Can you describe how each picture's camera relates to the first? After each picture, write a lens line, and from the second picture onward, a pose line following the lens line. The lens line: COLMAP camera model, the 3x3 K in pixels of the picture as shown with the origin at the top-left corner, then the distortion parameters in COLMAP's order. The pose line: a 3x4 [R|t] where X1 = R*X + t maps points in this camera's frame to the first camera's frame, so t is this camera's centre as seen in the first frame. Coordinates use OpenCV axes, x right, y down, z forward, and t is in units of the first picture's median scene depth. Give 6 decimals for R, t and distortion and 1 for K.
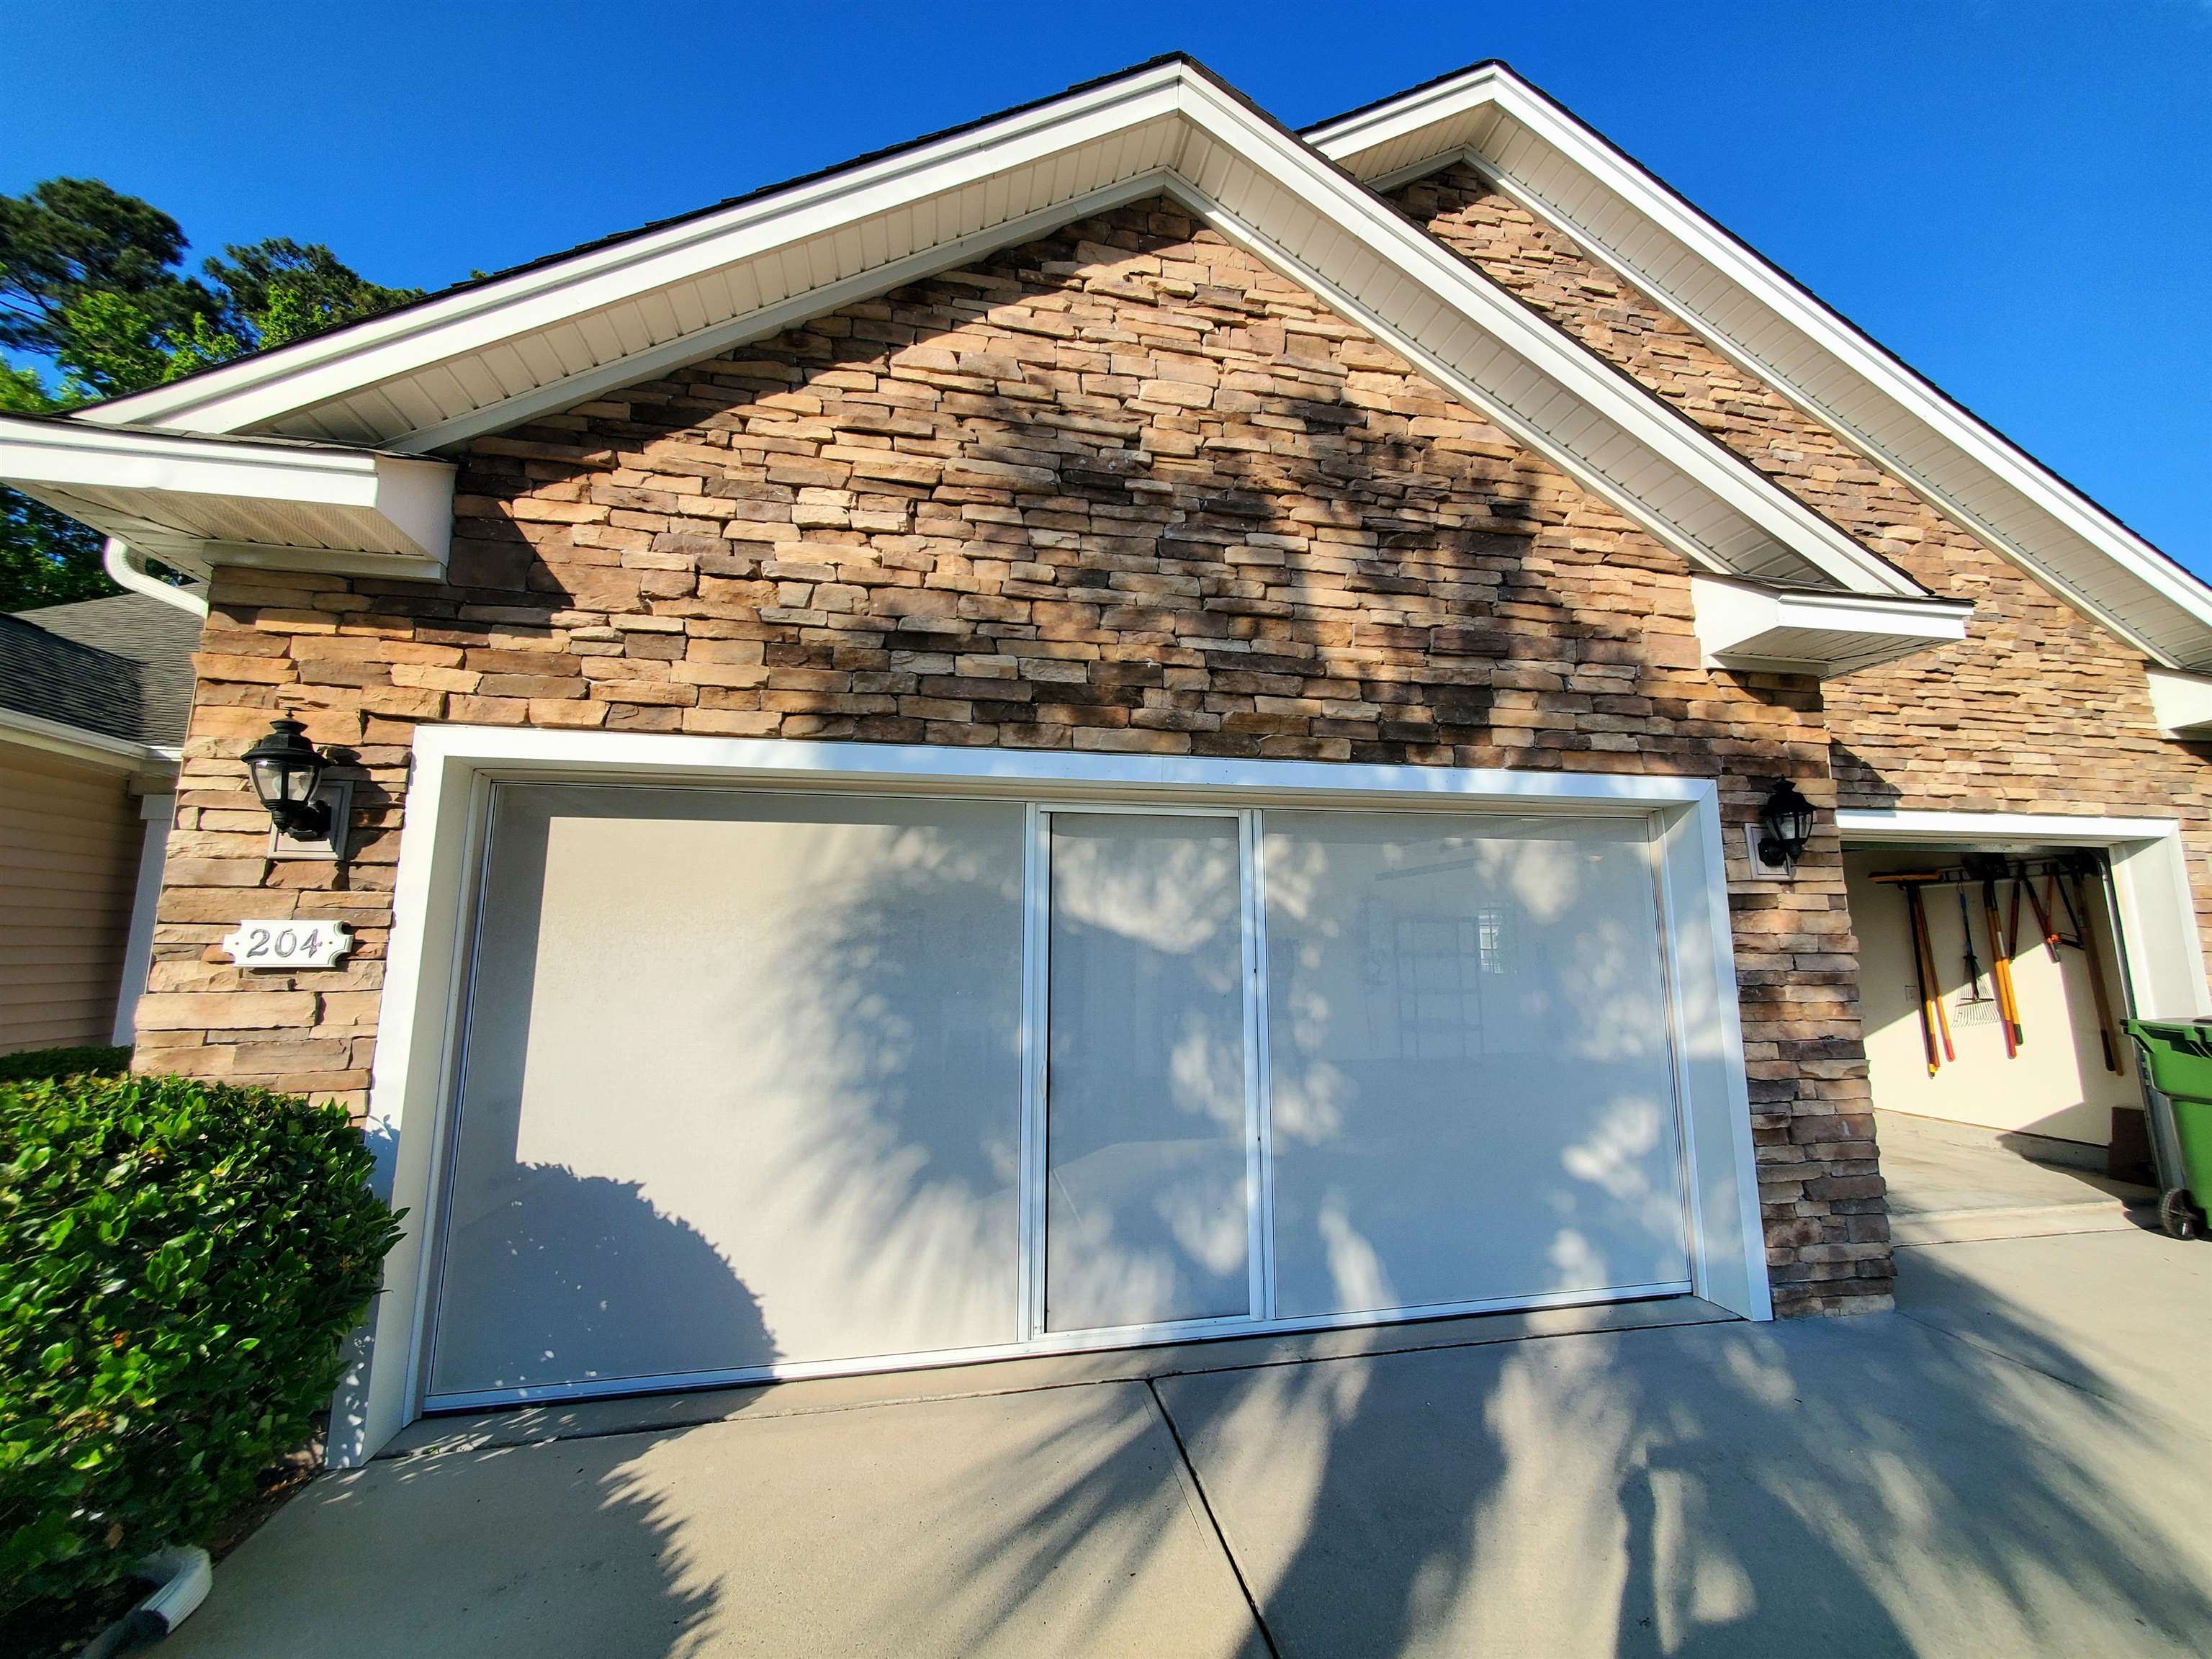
lens RADIAL K [[882.8, 0, 1112.8], [0, 882.8, 823.2], [0, 0, 1]] dist [0.008288, 0.000427]
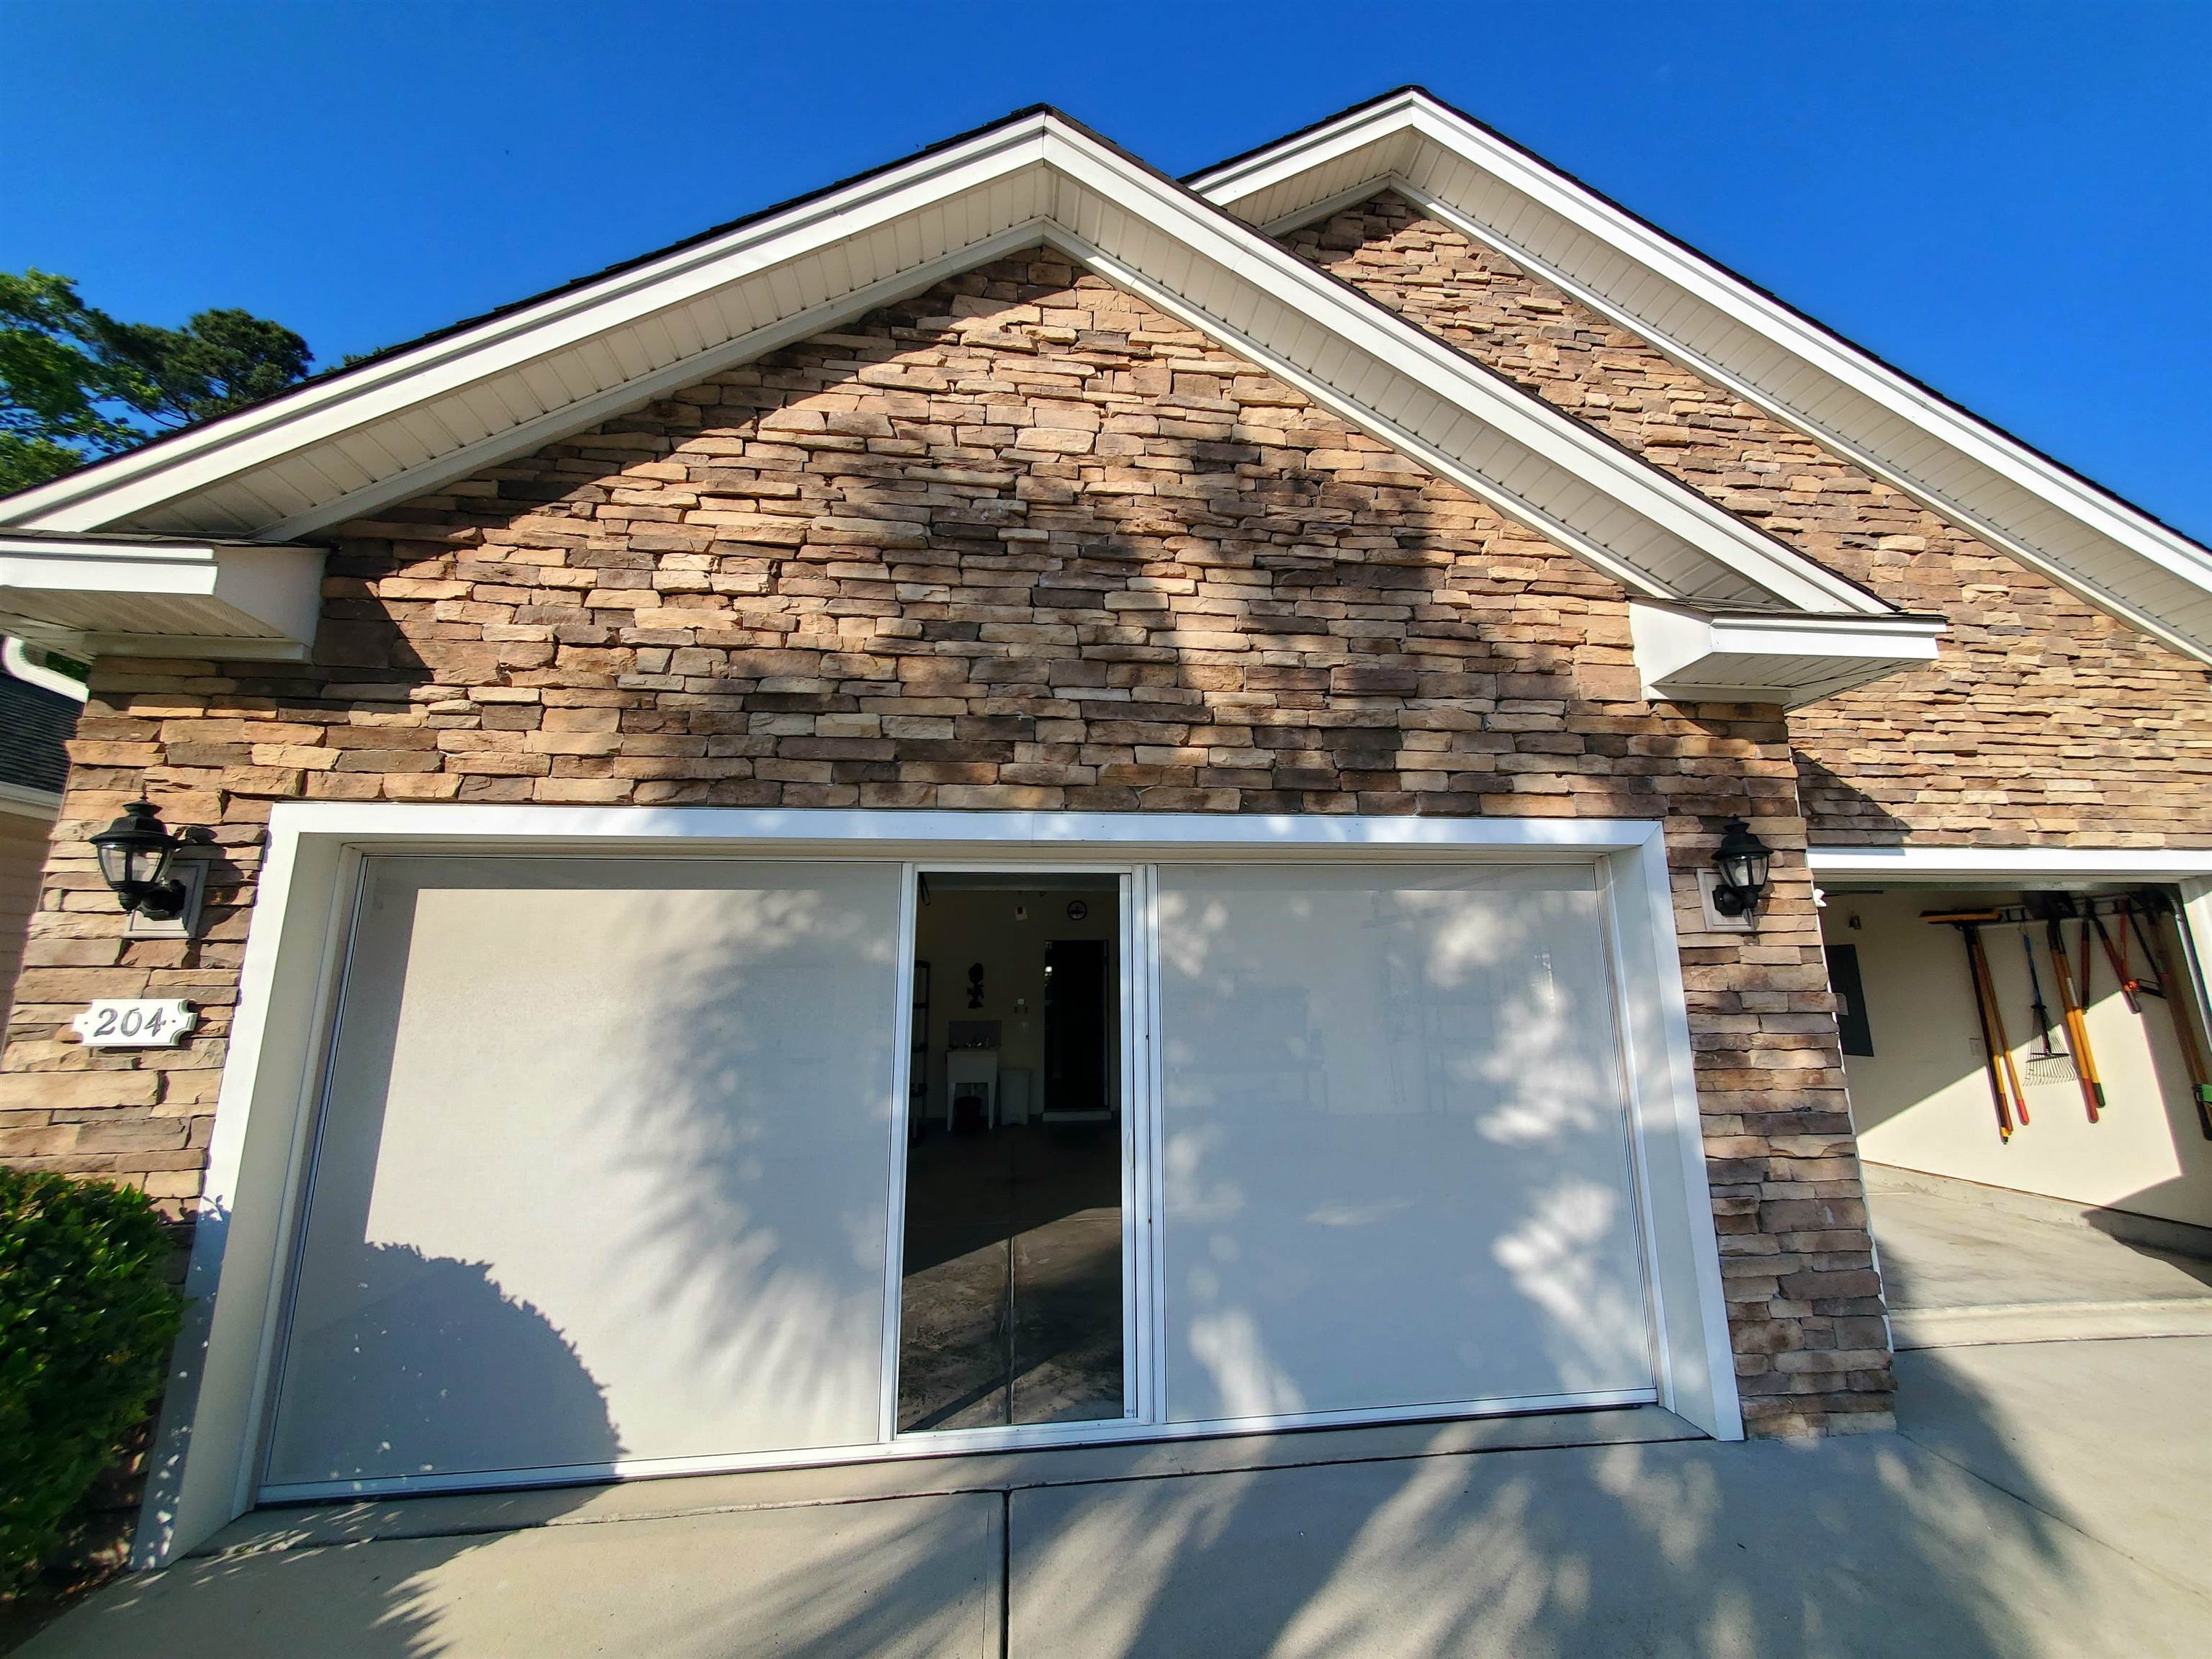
lens RADIAL K [[882.8, 0, 1110.2], [0, 882.8, 823.4], [0, 0, 1]] dist [0.008288, 0.000427]
pose [[0.996532, -0.023153, -0.079922, 0.206625], [0.019539, 0.998764, -0.045700, -0.017823], [0.080882, 0.043979, 0.995753, 0.052560]]
